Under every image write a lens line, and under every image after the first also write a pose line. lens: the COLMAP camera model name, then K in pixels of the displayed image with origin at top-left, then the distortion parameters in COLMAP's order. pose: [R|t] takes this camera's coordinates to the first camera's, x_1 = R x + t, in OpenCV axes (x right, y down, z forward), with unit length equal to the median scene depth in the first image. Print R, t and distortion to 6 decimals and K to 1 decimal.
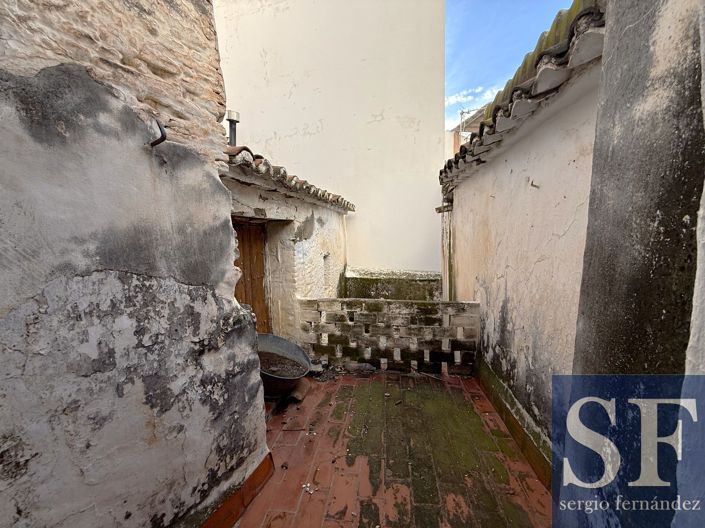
lens RADIAL K [[279.8, 0, 352.5], [0, 279.8, 264.0], [0, 0, 1]] dist [-0.002801, -0.000252]
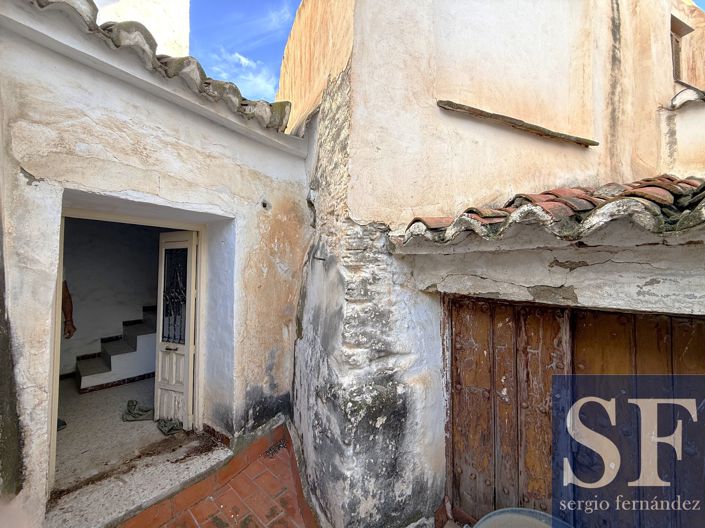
lens RADIAL K [[279.8, 0, 352.5], [0, 279.8, 264.0], [0, 0, 1]] dist [-0.002801, -0.000252]
pose [[-0.557428, 0.005551, -0.830207, 0.523141], [-0.079253, 0.995055, 0.059866, -0.426993], [0.826434, 0.099167, -0.554232, 1.740833]]
